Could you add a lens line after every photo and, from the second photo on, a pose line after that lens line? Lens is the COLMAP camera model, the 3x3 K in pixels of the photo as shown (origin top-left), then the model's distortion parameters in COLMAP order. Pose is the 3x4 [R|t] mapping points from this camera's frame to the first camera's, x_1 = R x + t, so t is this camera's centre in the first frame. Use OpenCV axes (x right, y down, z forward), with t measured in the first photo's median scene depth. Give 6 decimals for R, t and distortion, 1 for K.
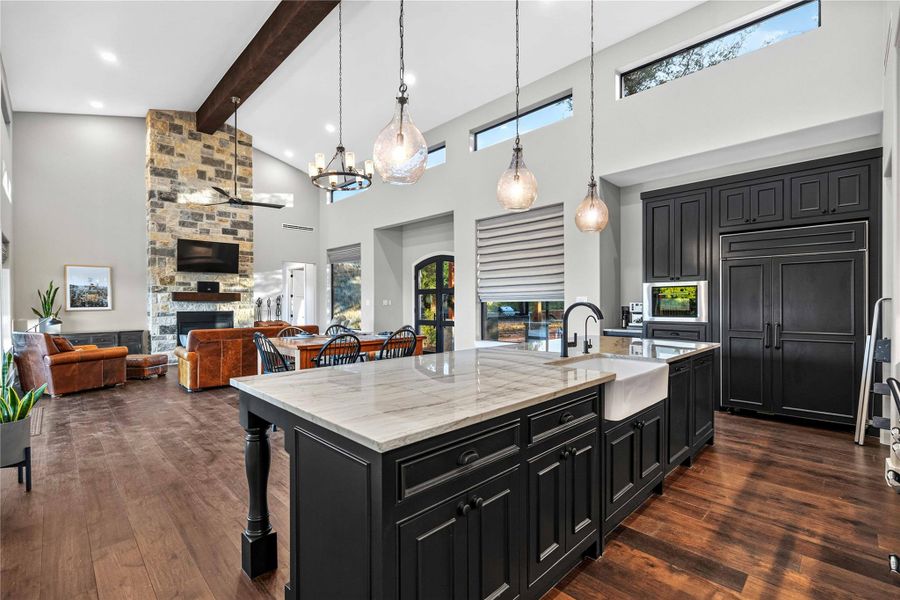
lens RADIAL K [[410.7, 0, 453.3], [0, 410.7, 303.4], [0, 0, 1]] dist [-0.003826, 0.001240]
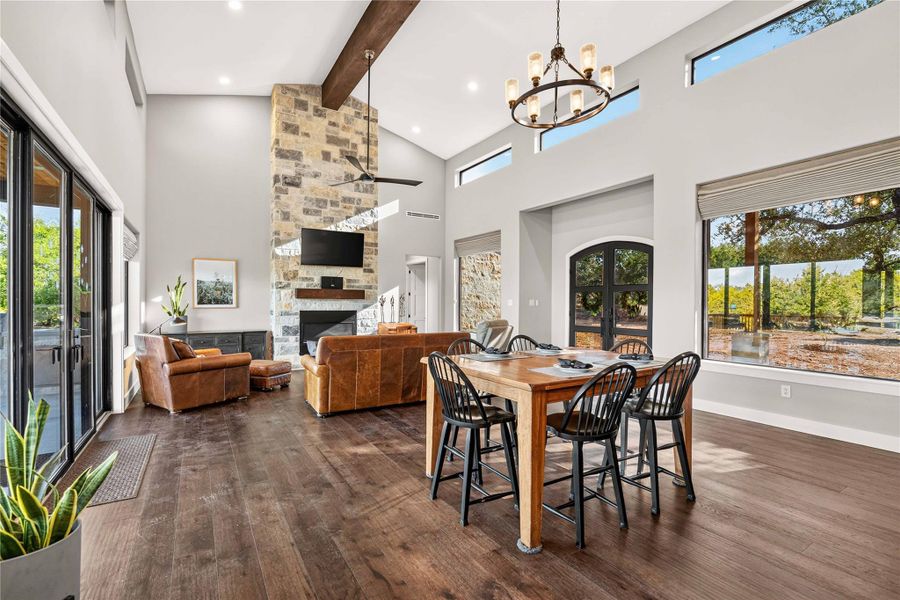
lens RADIAL K [[410.7, 0, 445.4], [0, 410.7, 301.8], [0, 0, 1]] dist [-0.003826, 0.001240]
pose [[0.973931, 0.011015, -0.226576, -0.172581], [-0.012061, 0.999922, -0.003229, -0.000107], [0.226523, 0.005877, 0.973988, 0.215359]]
